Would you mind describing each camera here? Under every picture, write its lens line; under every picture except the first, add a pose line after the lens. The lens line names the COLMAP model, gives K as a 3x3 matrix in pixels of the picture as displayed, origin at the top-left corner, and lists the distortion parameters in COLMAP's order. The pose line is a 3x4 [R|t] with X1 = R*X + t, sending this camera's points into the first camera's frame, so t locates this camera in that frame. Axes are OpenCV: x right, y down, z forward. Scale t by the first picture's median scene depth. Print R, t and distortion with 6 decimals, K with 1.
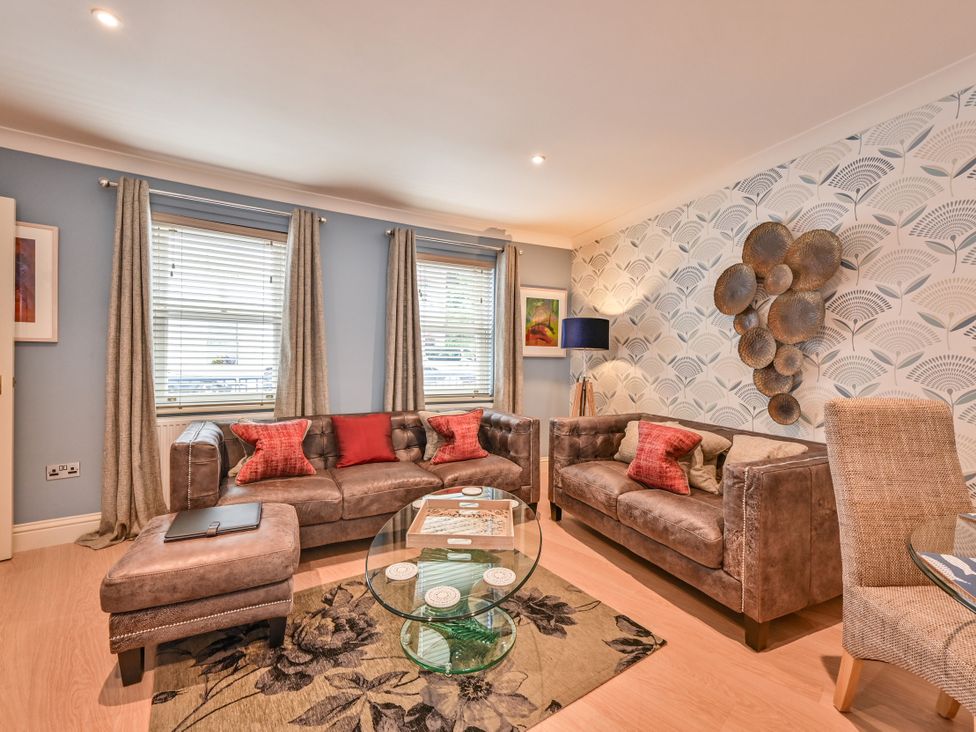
lens RADIAL K [[442.3, 0, 485.3], [0, 442.3, 362.7], [0, 0, 1]] dist [0.003875, 0.000460]
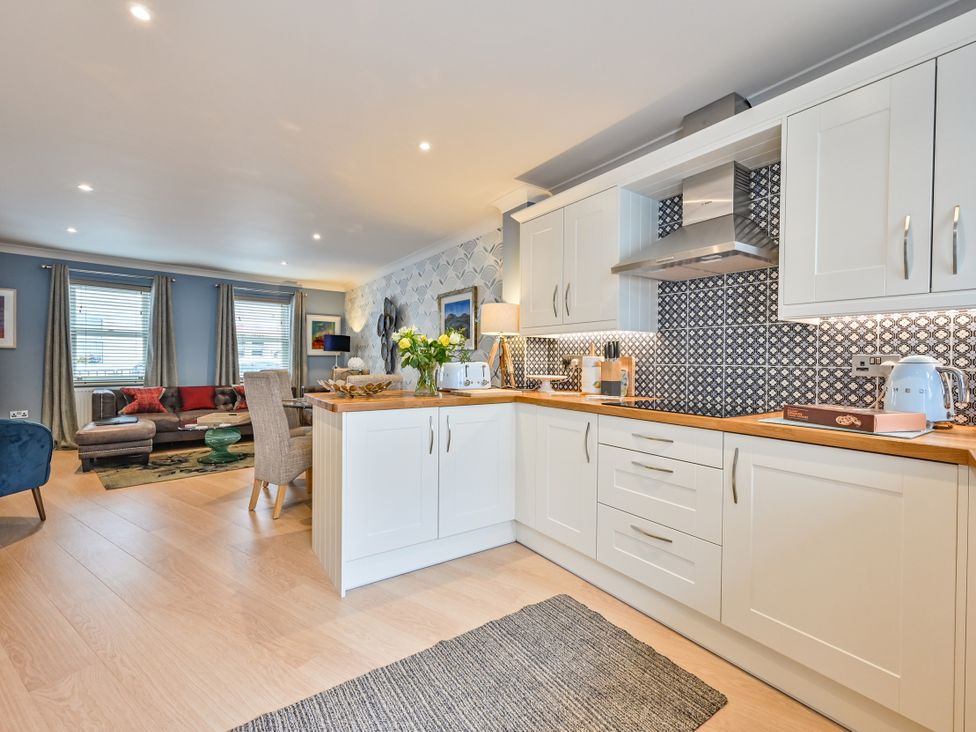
lens RADIAL K [[442.3, 0, 485.3], [0, 442.3, 362.7], [0, 0, 1]] dist [0.003875, 0.000460]
pose [[0.977279, -0.003771, 0.211923, 0.499488], [0.003240, 0.999991, 0.002853, 0.014875], [-0.211932, -0.002102, 0.977282, -1.056101]]
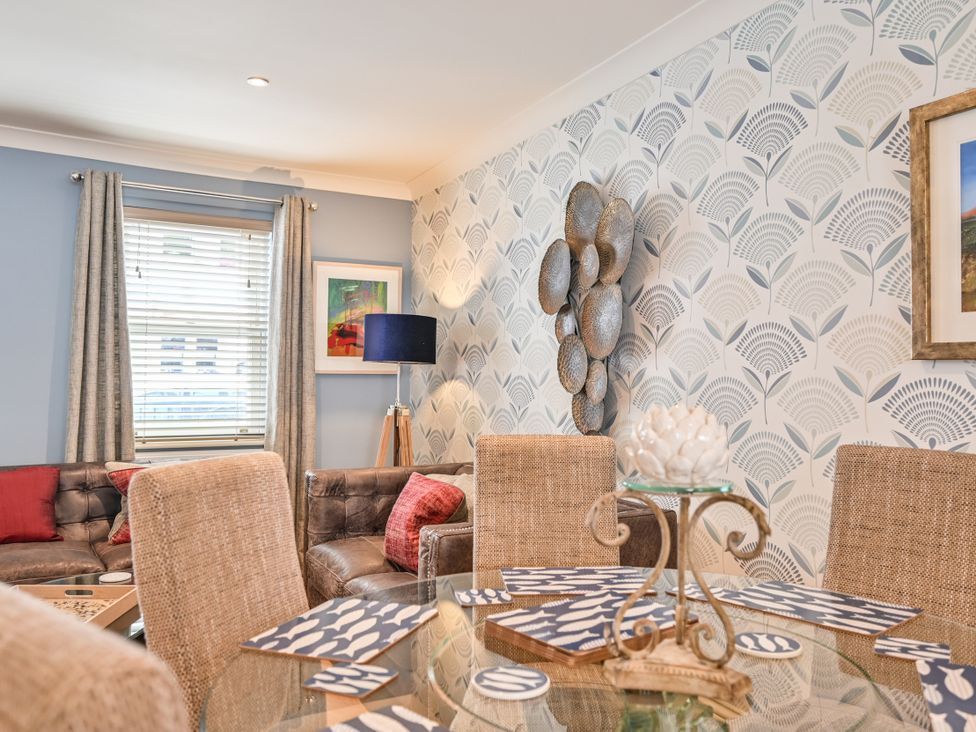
lens RADIAL K [[806.6, 0, 488.0], [0, 806.6, 366.0], [0, 0, 1]] dist [-0.003826, -0.000143]
pose [[0.997759, -0.000747, 0.066899, 0.313161], [0.001813, 0.999873, -0.015862, -0.008098], [-0.066878, 0.015948, 0.997634, -0.183180]]
